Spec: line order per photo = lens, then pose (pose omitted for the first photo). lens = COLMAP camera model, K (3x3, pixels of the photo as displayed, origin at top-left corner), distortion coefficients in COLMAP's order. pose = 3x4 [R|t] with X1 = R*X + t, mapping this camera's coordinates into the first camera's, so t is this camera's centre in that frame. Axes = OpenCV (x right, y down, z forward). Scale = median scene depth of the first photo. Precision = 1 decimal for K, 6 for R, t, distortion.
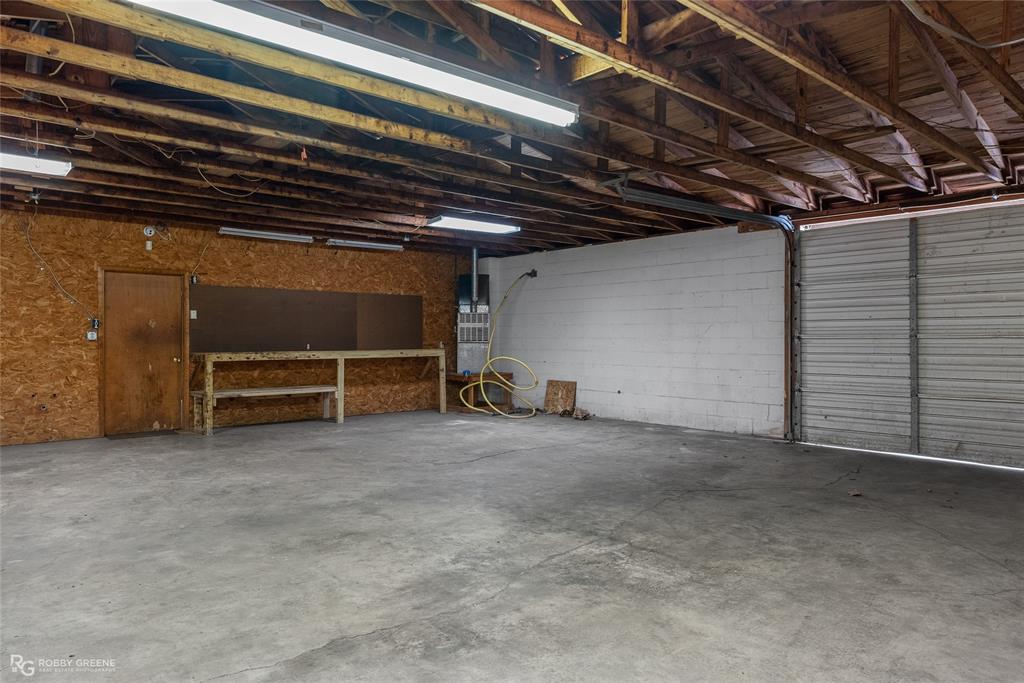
lens RADIAL K [[665.8, 0, 514.5], [0, 665.8, 338.9], [0, 0, 1]] dist [-0.004547, 0.001826]
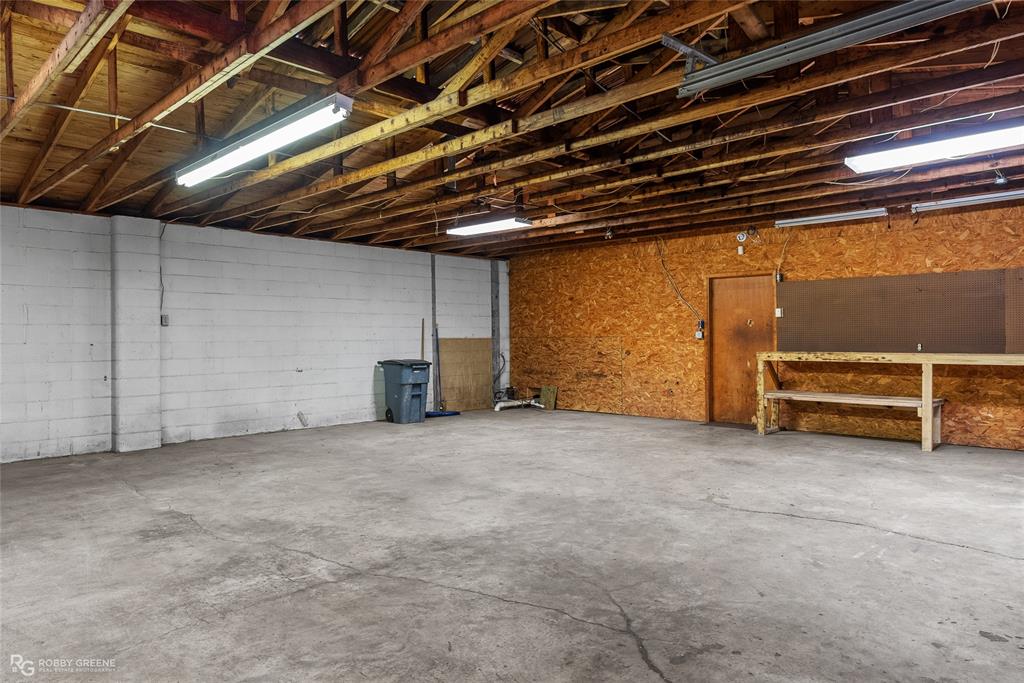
lens RADIAL K [[665.8, 0, 514.5], [0, 665.8, 338.9], [0, 0, 1]] dist [-0.004547, 0.001826]
pose [[0.080735, 0.002897, -0.996731, 0.954068], [0.004414, 0.999985, 0.003264, -0.005192], [0.996726, -0.004663, 0.080721, 1.066083]]
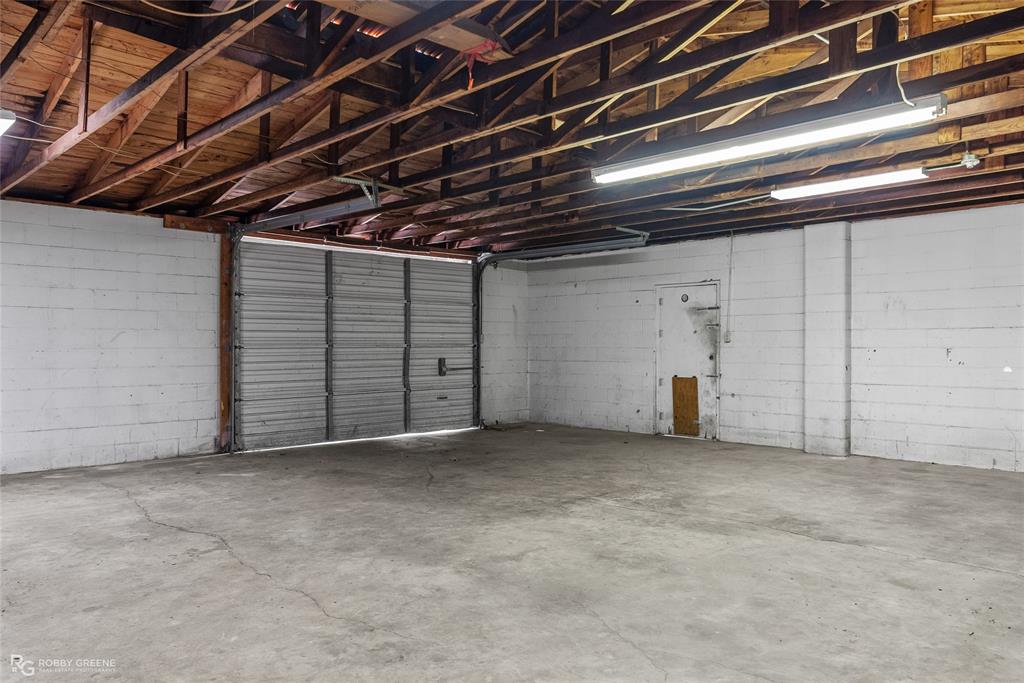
lens RADIAL K [[738.8, 0, 512.0], [0, 738.8, 341.5], [0, 0, 1]] dist [-0.002002, -0.000524]
pose [[-0.044443, 0.006741, 0.998989, -1.232221], [0.004089, 0.999970, -0.006566, -0.002892], [-0.999004, 0.003793, -0.044470, 1.126197]]
